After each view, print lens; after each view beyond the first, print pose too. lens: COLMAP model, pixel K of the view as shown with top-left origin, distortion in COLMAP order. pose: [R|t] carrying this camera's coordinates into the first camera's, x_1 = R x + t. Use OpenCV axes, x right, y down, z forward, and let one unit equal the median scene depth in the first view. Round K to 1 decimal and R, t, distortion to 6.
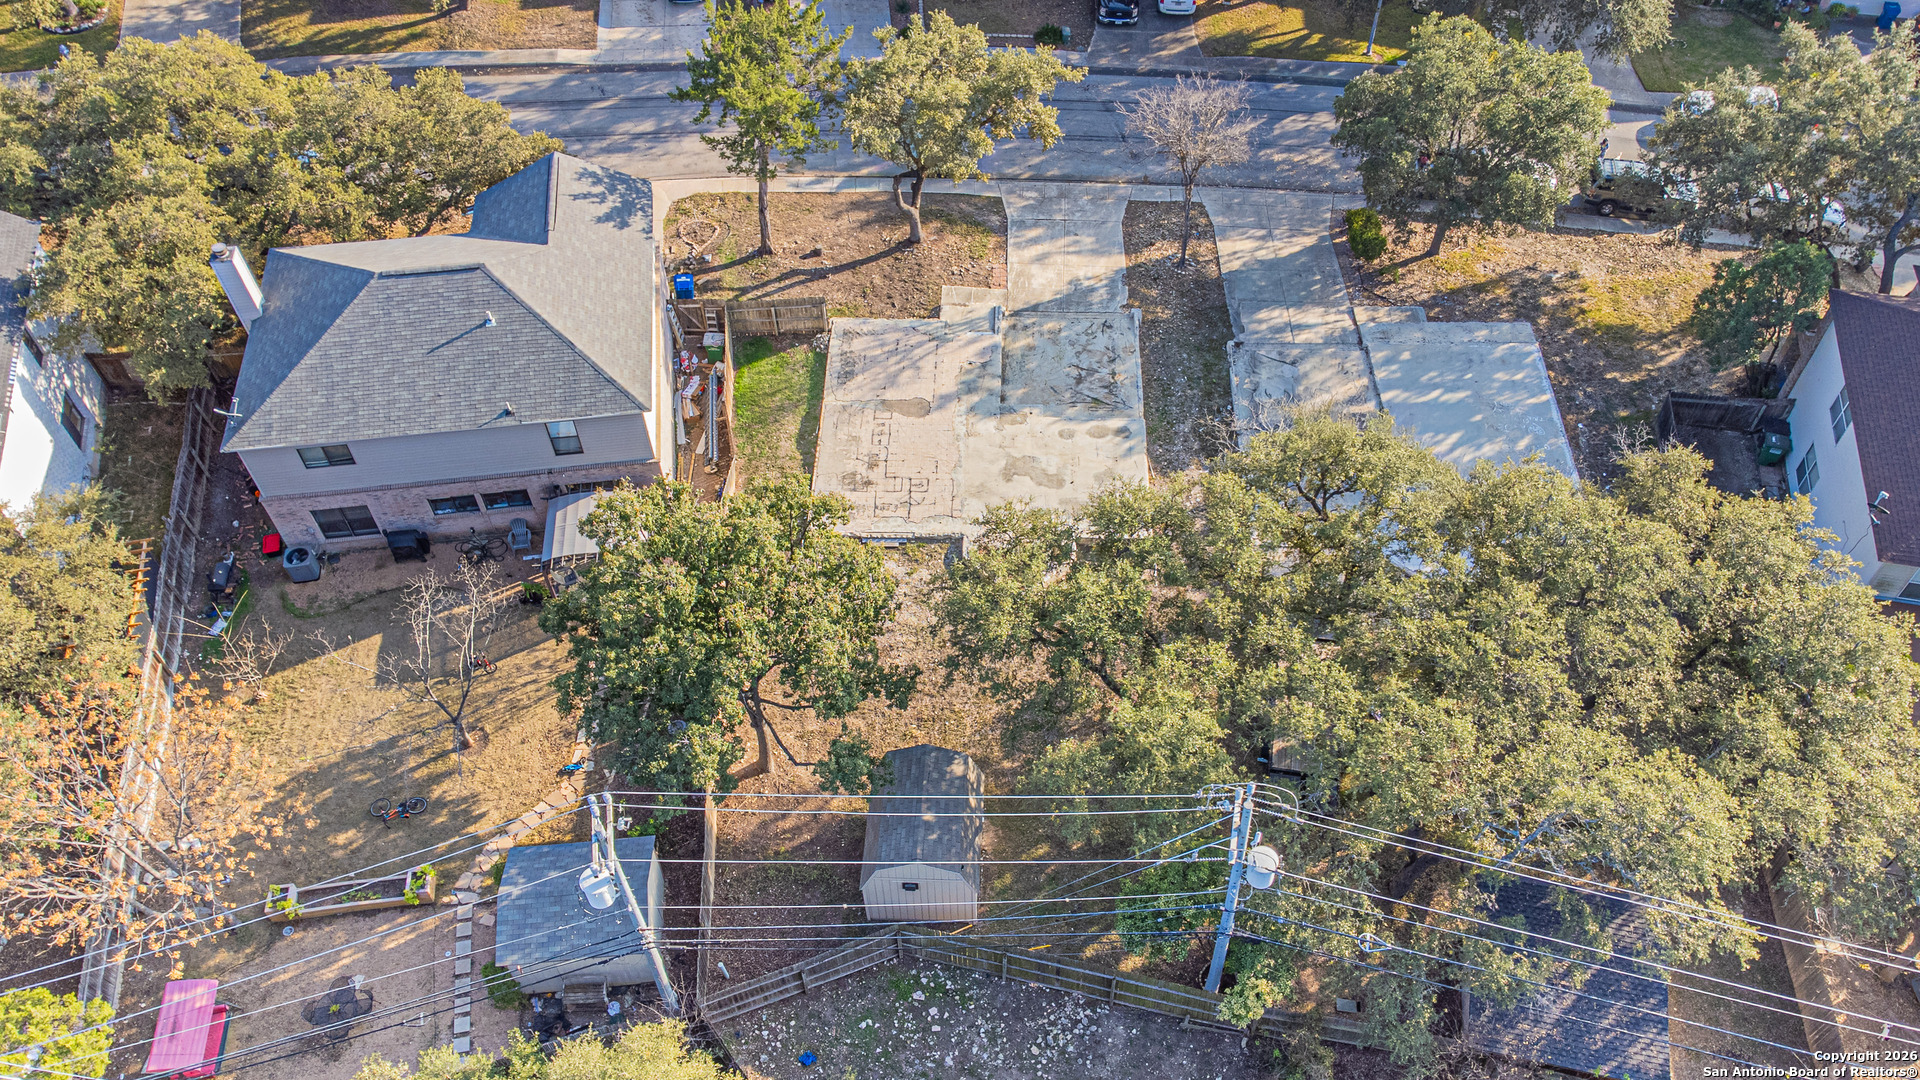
lens RADIAL K [[1558.7, 0, 968.2], [0, 1558.7, 542.6], [0, 0, 1]] dist [-0.003698, -0.003790]
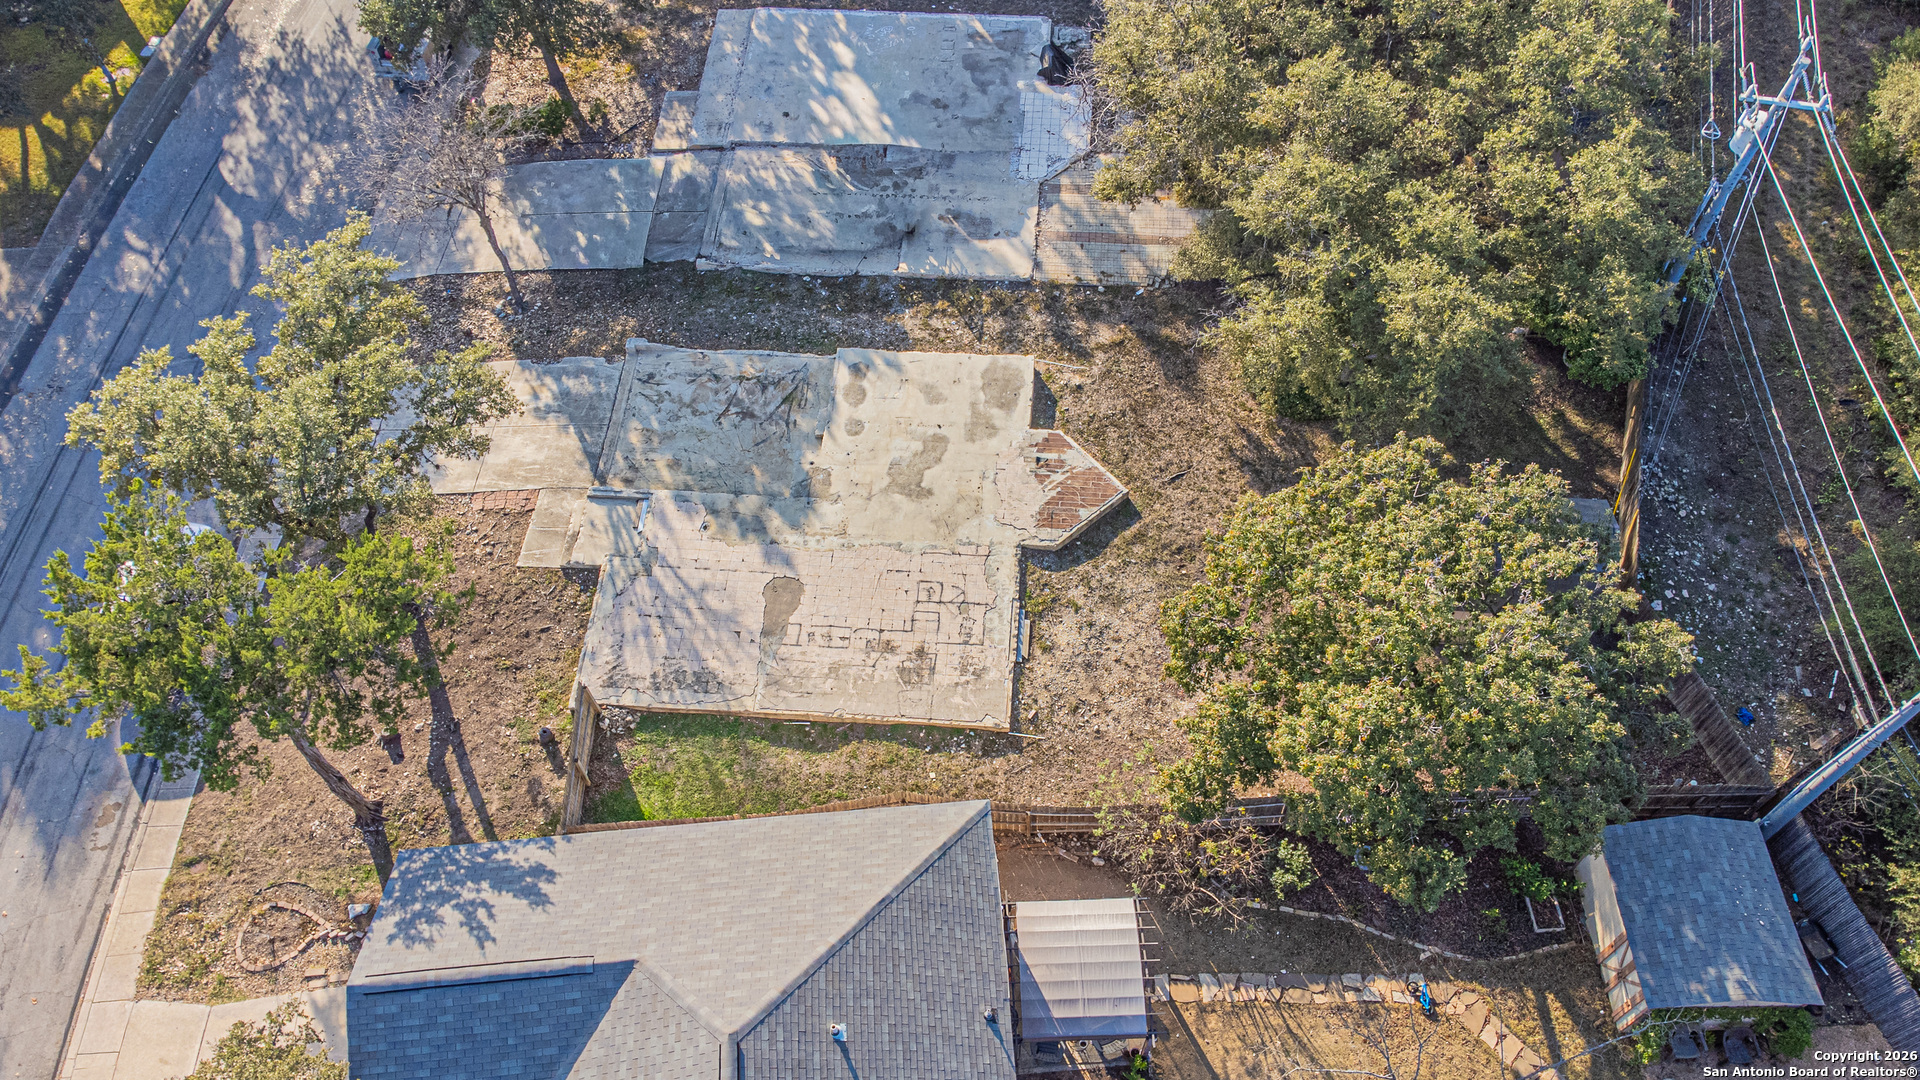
lens RADIAL K [[1558.7, 0, 968.2], [0, 1558.7, 542.6], [0, 0, 1]] dist [-0.003698, -0.003790]
pose [[0.050713, -0.838530, 0.542490, -0.386692], [0.777680, 0.373962, 0.505337, -0.379973], [-0.626611, 0.396257, 0.671073, 0.447641]]
